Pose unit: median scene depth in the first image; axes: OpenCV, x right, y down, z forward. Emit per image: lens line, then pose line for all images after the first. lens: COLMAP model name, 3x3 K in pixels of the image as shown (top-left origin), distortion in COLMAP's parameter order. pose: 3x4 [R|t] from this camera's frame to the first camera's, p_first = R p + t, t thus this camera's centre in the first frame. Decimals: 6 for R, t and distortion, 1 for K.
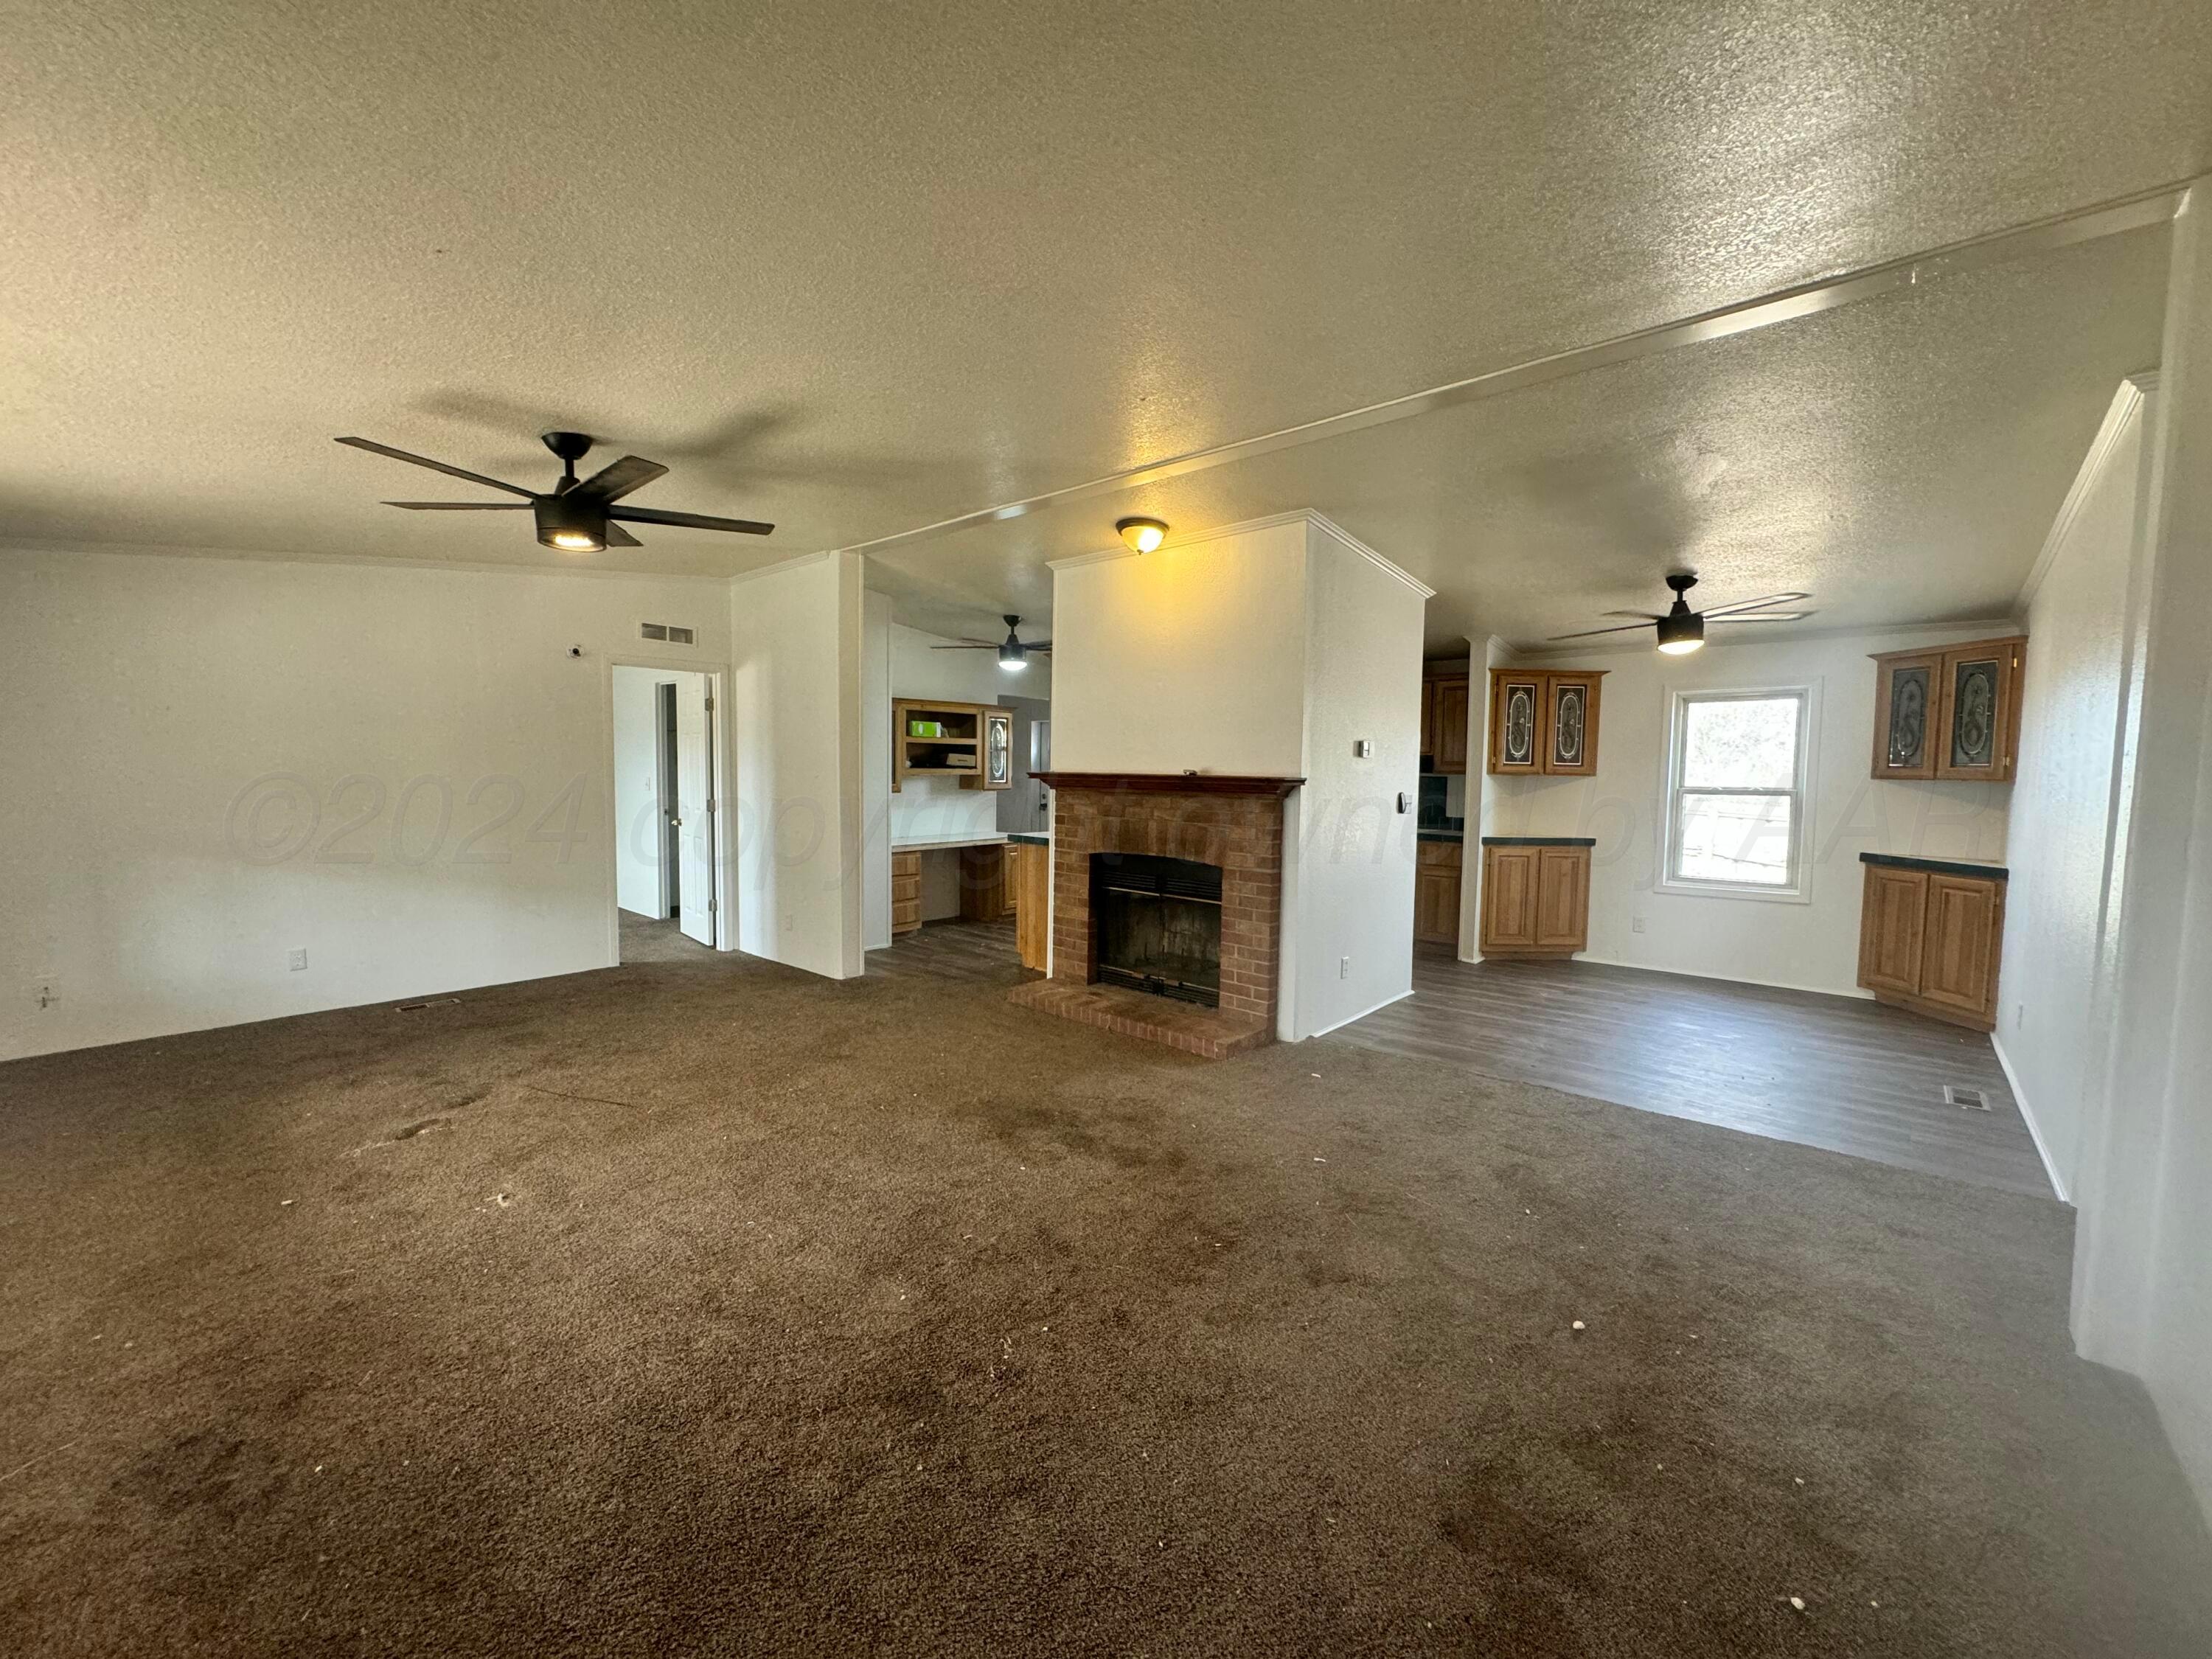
lens RADIAL K [[881.1, 0, 1104.4], [0, 881.1, 826.0], [0, 0, 1]] dist [-0.002681, 0.000014]
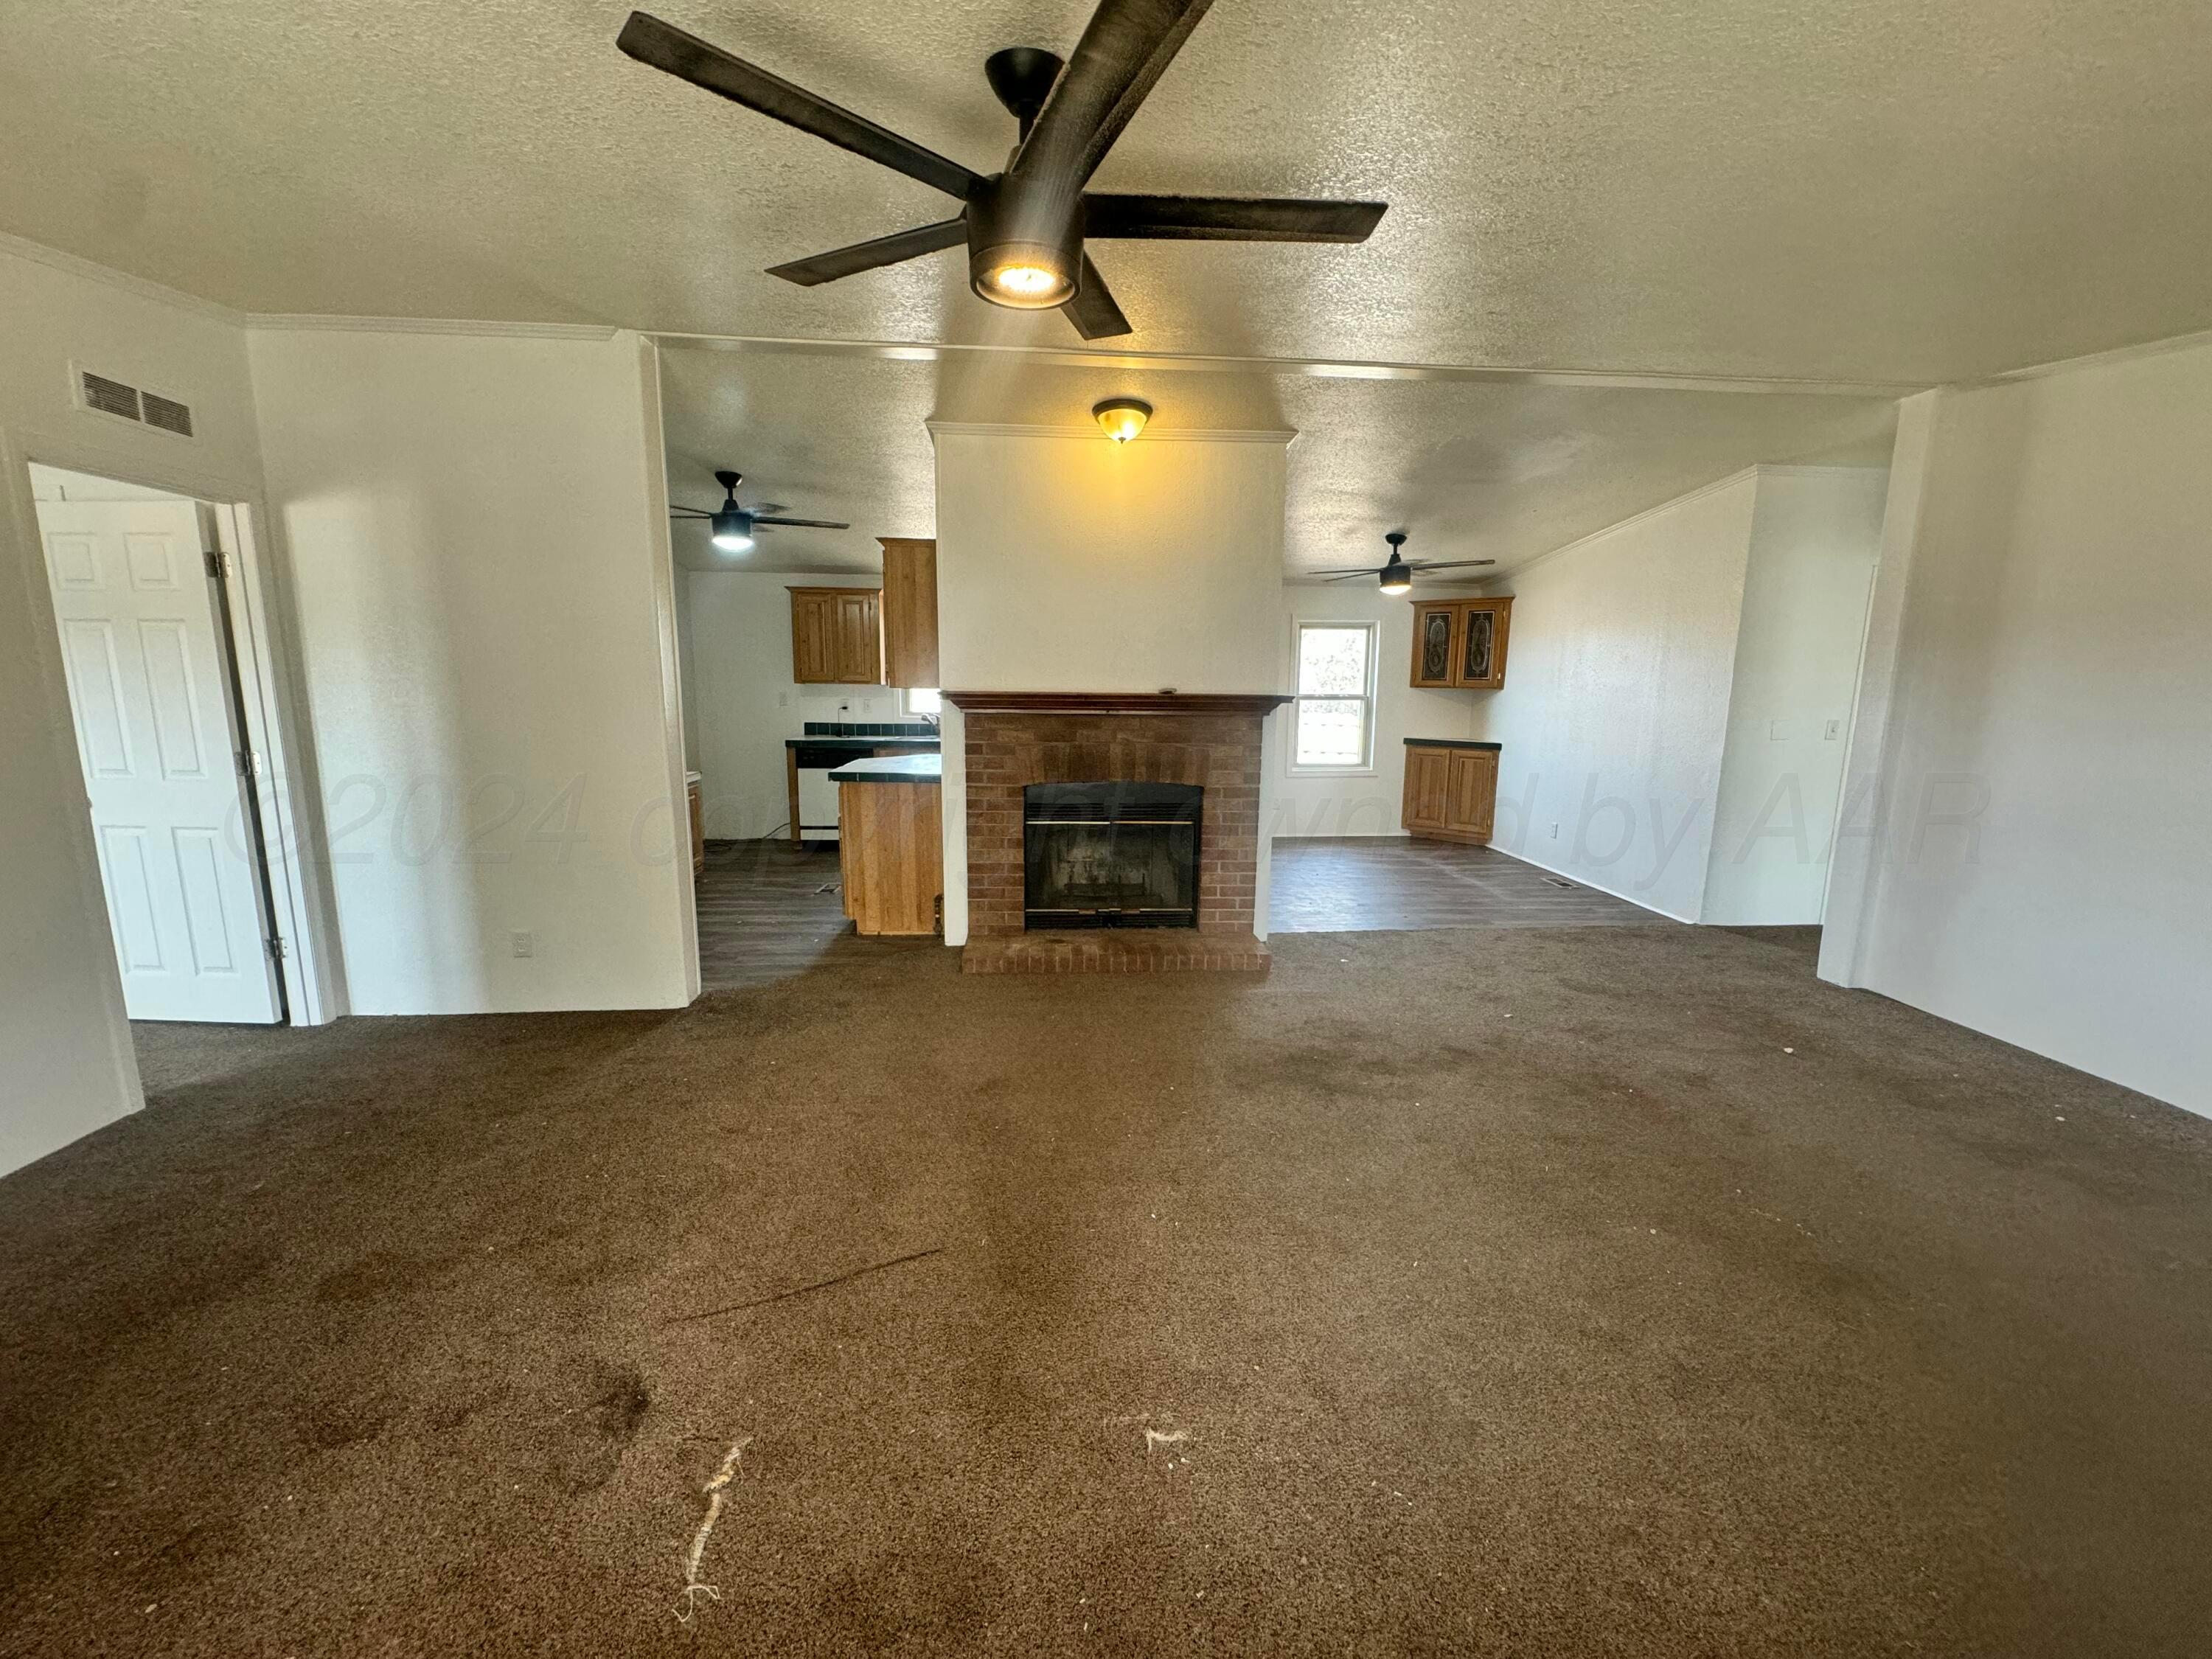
lens RADIAL K [[881.1, 0, 1105.3], [0, 881.1, 829.4], [0, 0, 1]] dist [-0.002681, 0.000014]
pose [[0.700104, -0.125589, 0.702910, -0.628207], [0.046544, 0.990344, 0.130587, -0.039273], [-0.712523, -0.058708, 0.699189, 0.364635]]
